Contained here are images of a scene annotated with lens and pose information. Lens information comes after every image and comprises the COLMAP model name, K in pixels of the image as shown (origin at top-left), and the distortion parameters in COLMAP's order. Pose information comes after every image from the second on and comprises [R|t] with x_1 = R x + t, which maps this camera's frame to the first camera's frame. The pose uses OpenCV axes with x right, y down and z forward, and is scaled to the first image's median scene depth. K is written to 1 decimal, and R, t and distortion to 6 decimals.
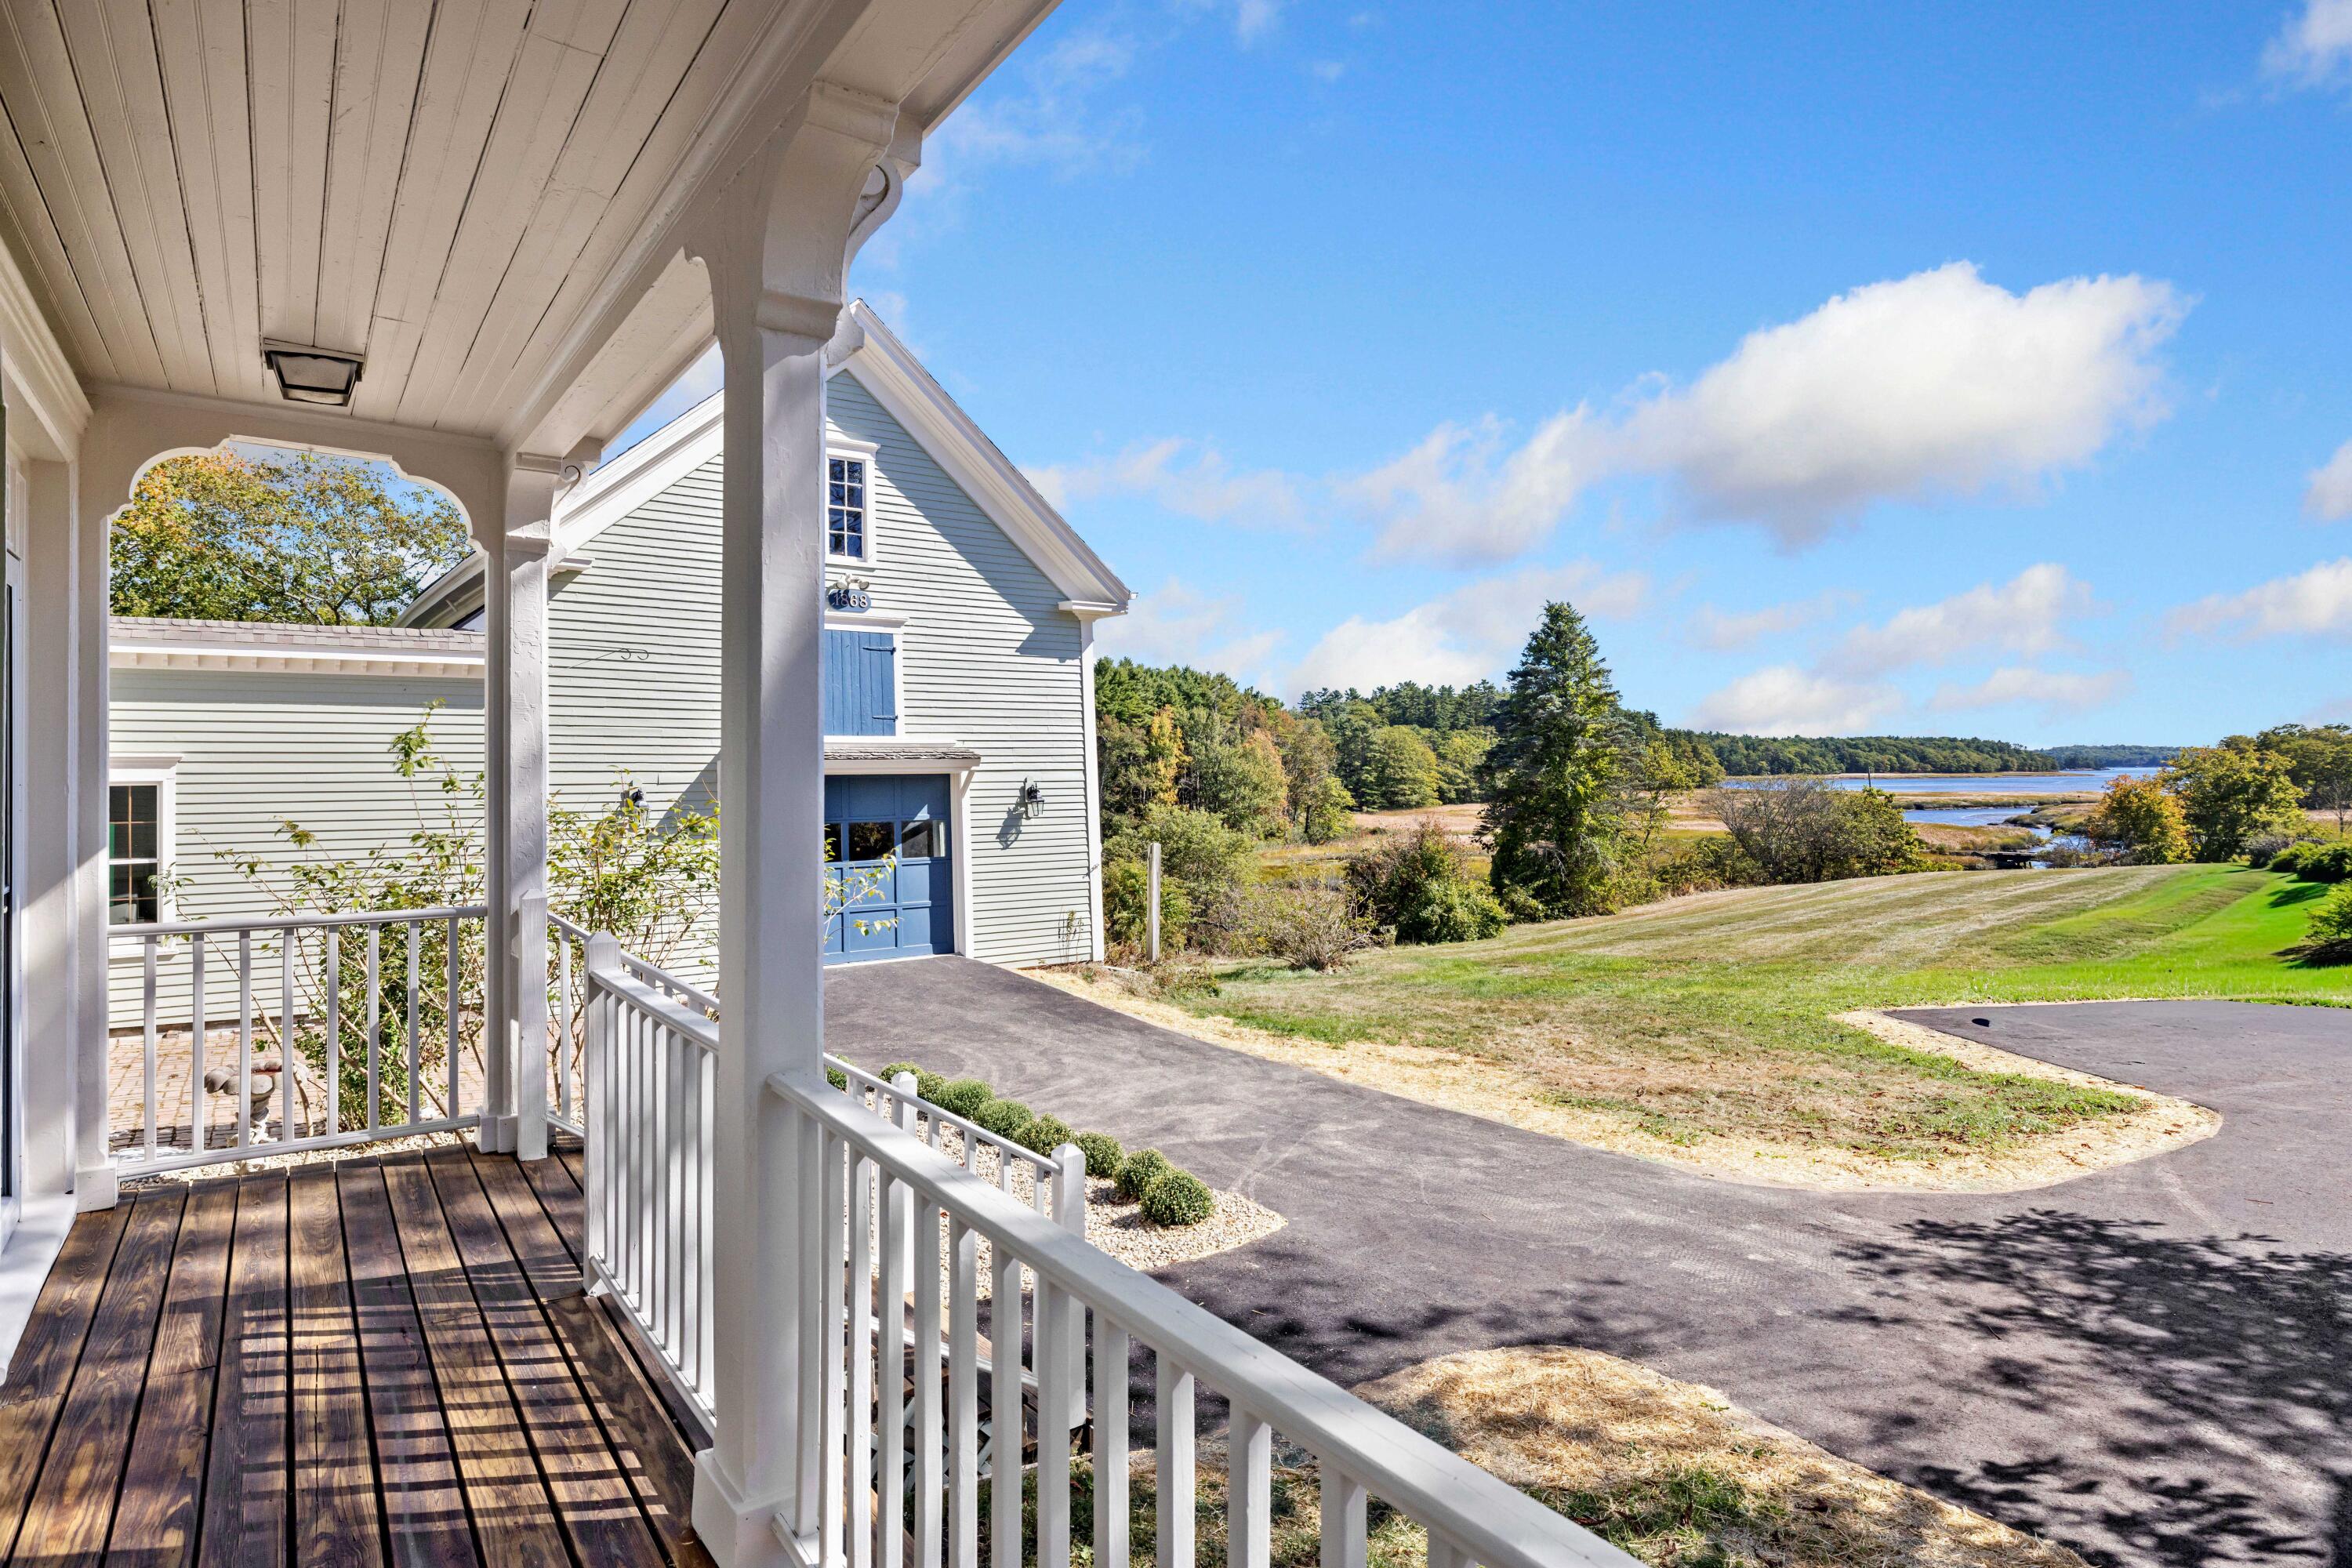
lens RADIAL K [[1259.9, 0, 1214.6], [0, 1259.9, 756.2], [0, 0, 1]] dist [0.002553, 0.000628]
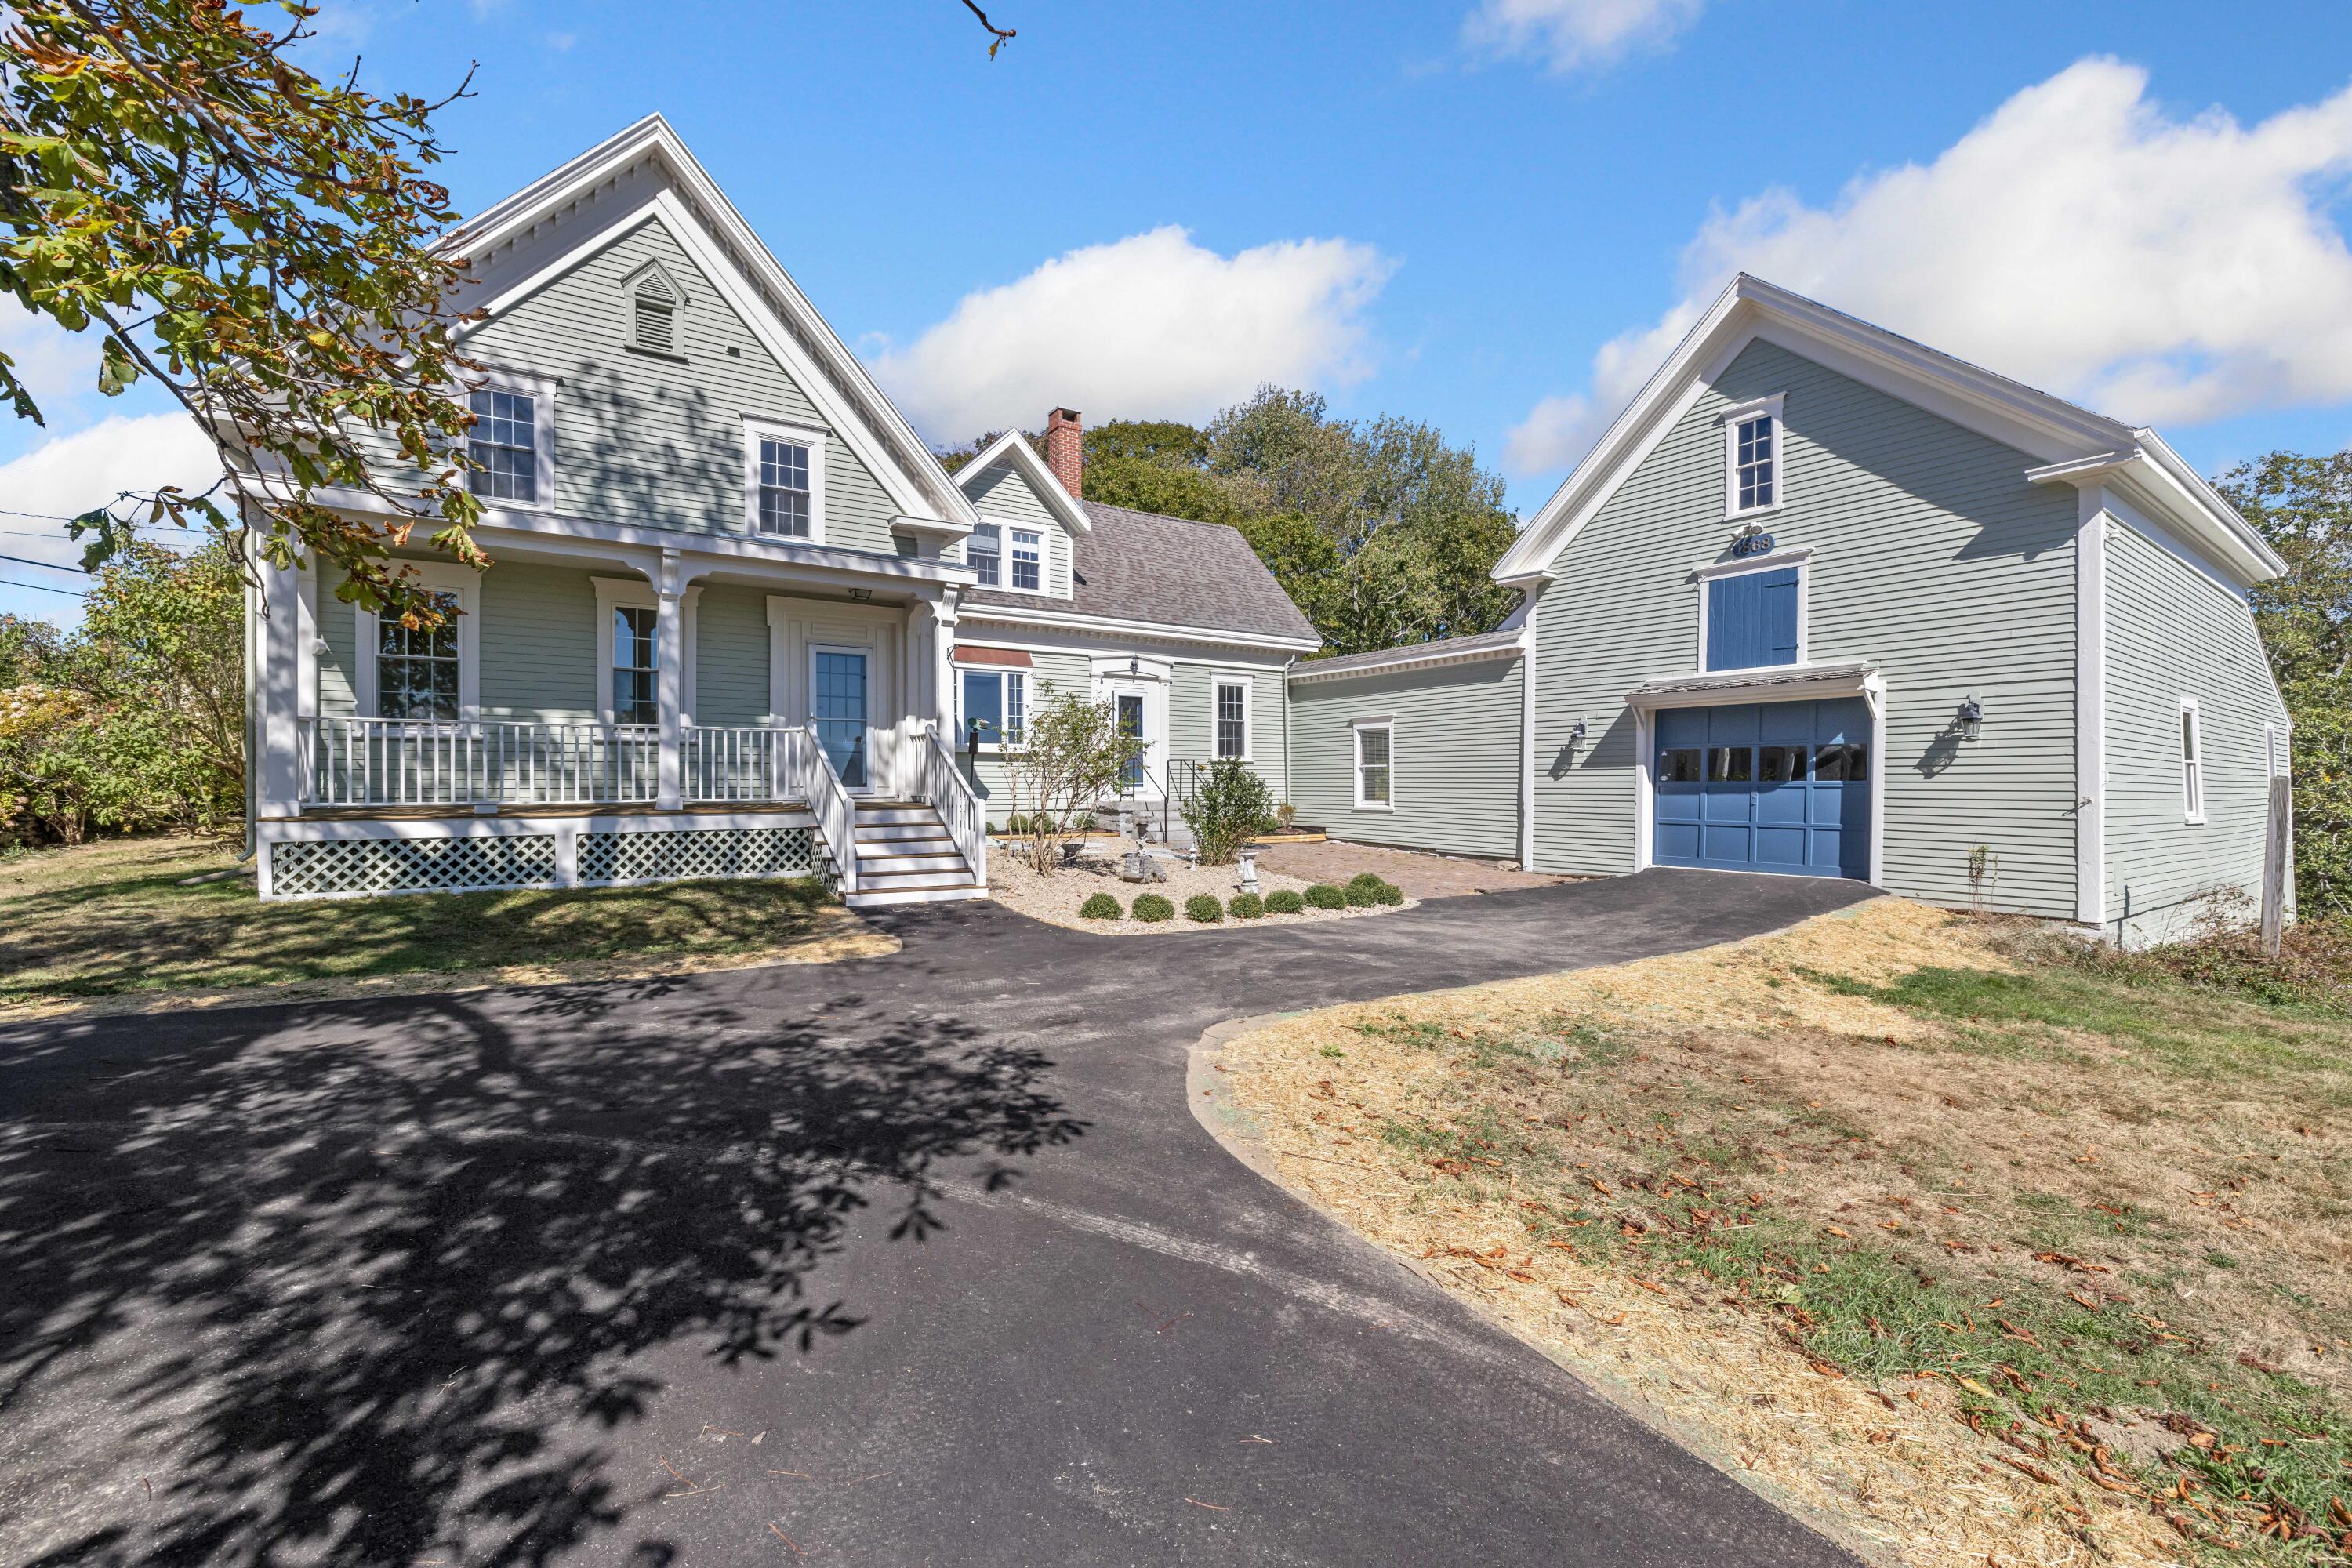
lens RADIAL K [[989.1, 0, 1189.4], [0, 989.1, 780.3], [0, 0, 1]] dist [0.002403, -0.000202]
pose [[-0.014986, -0.002281, -0.999885, 0.582729], [0.011176, 0.999935, -0.002449, 0.077836], [0.999825, -0.011211, -0.014959, 0.511702]]
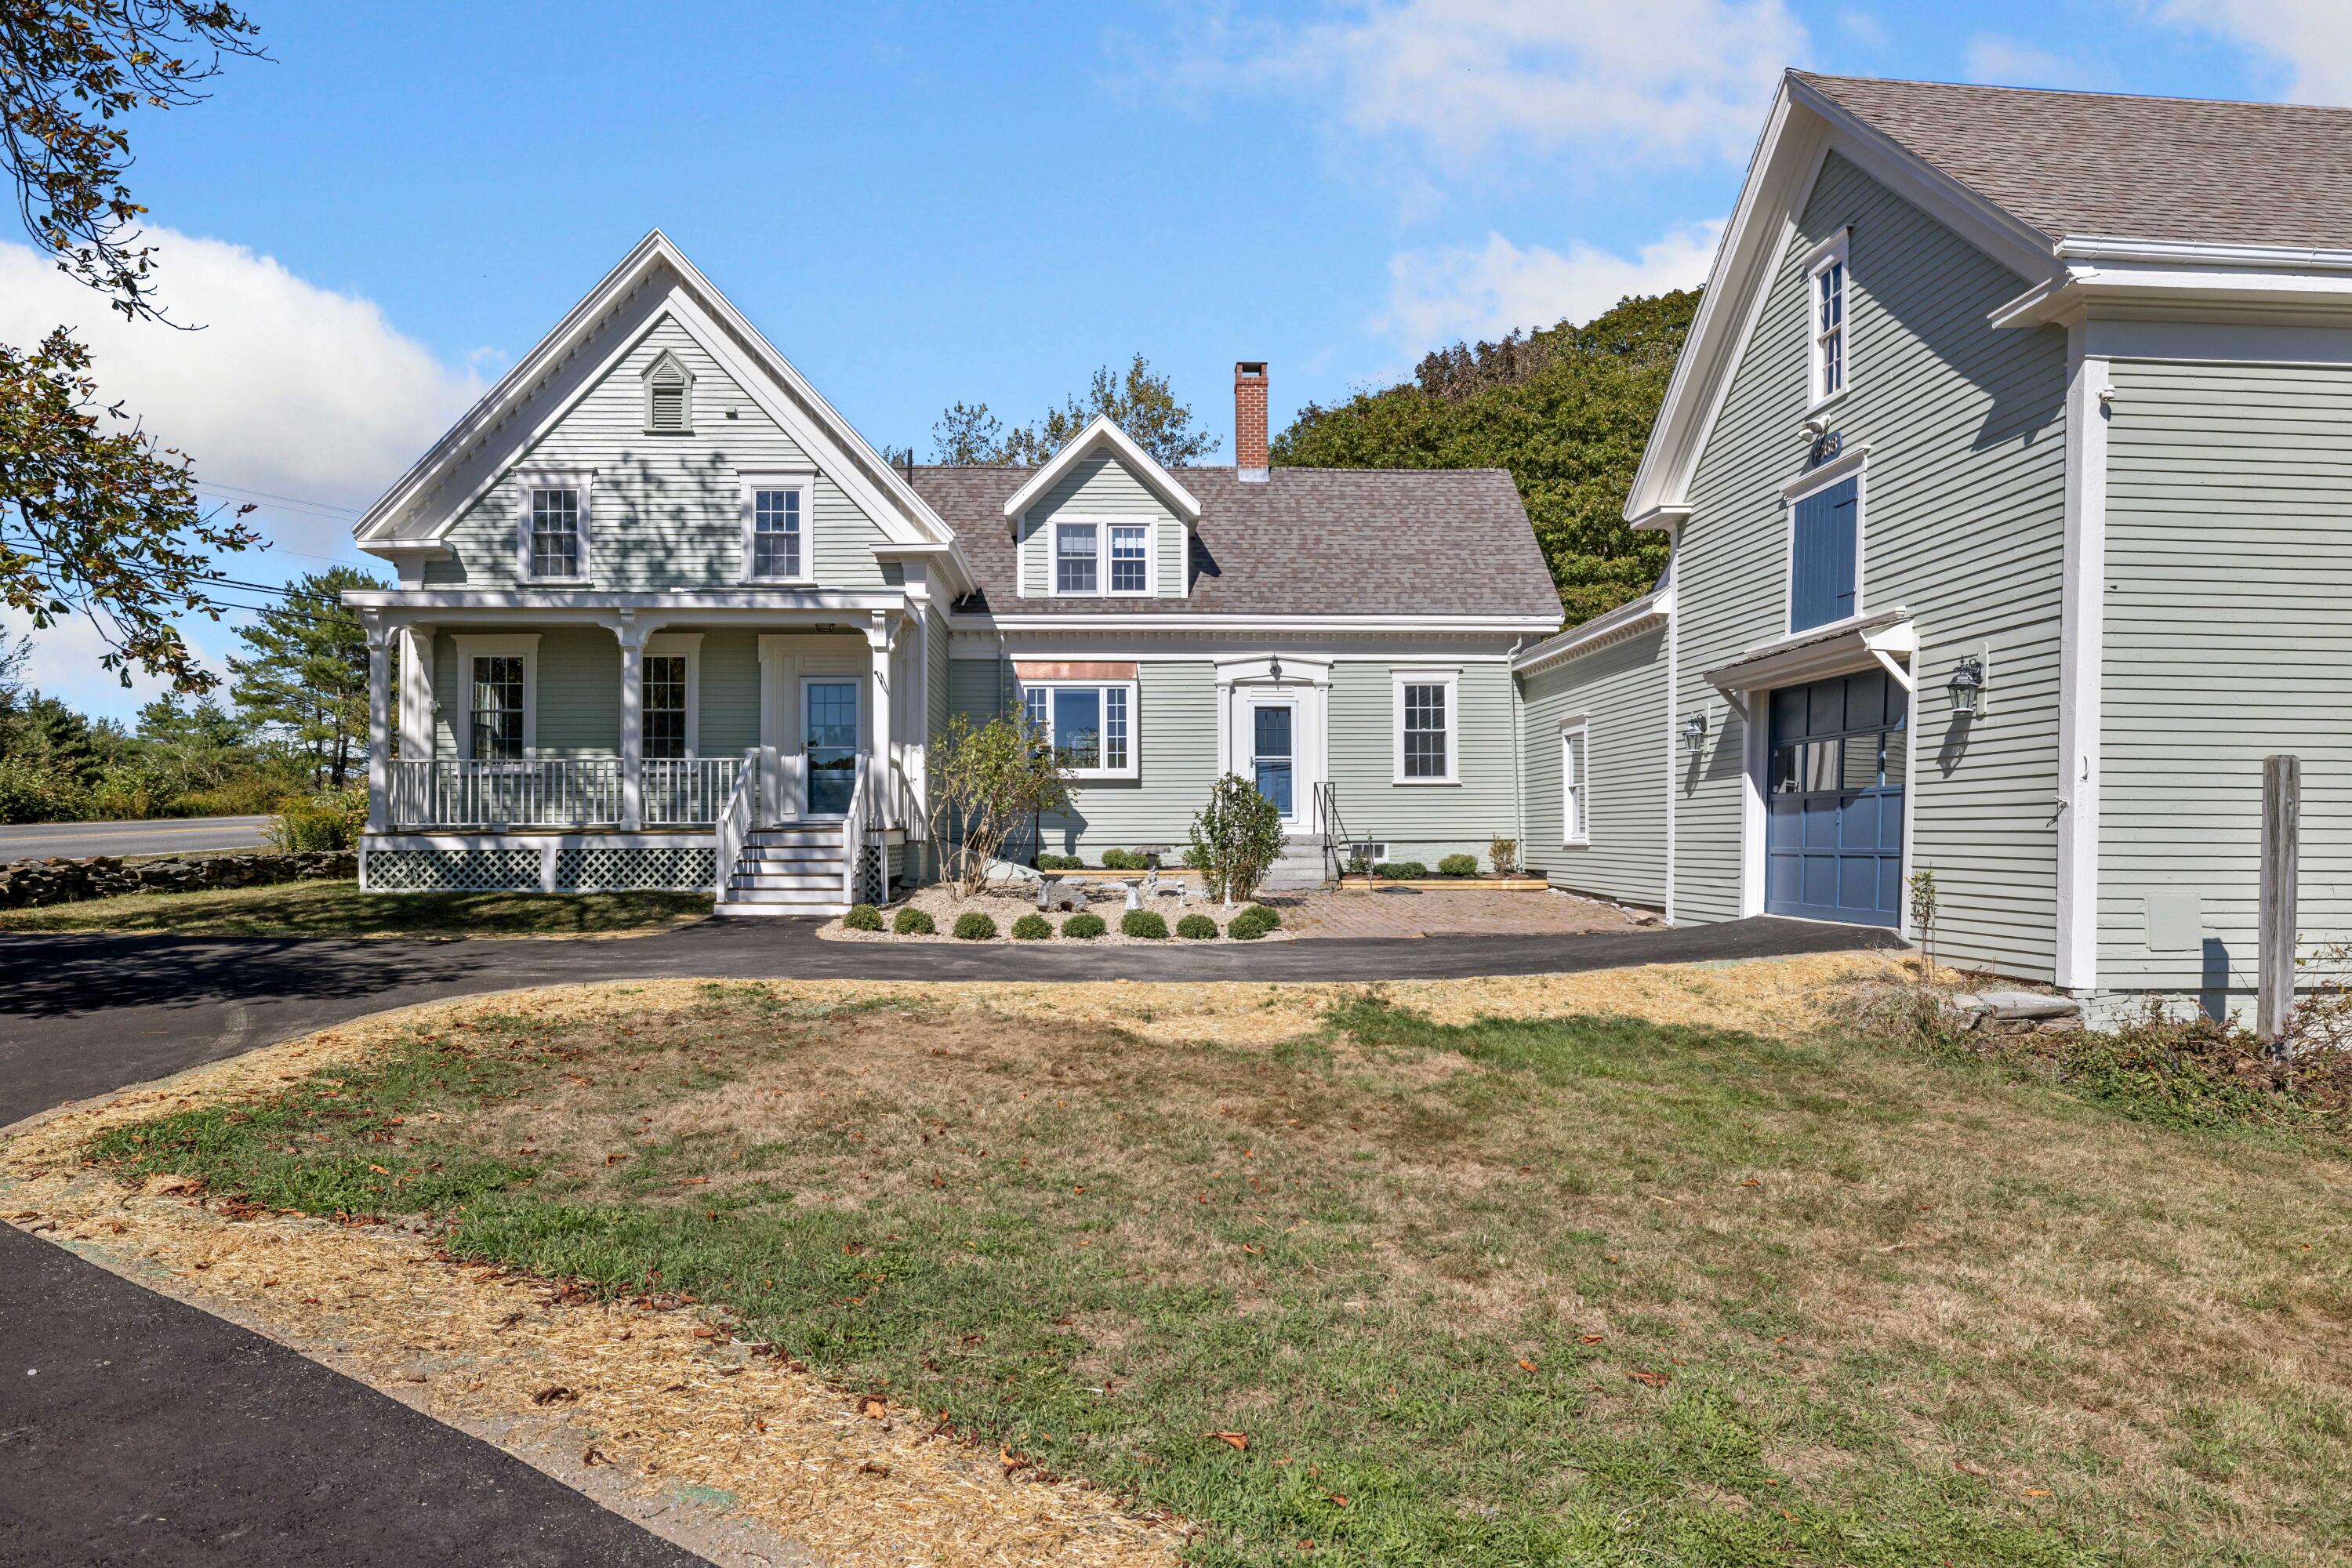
lens RADIAL K [[1493.8, 0, 1192.2], [0, 1493.8, 798.9], [0, 0, 1]] dist [0.002746, 0.000744]
pose [[-0.535905, -0.021273, -0.844010, 0.674384], [0.014000, 0.999321, -0.034076, 0.113005], [0.844162, -0.030077, -0.535243, 1.146372]]
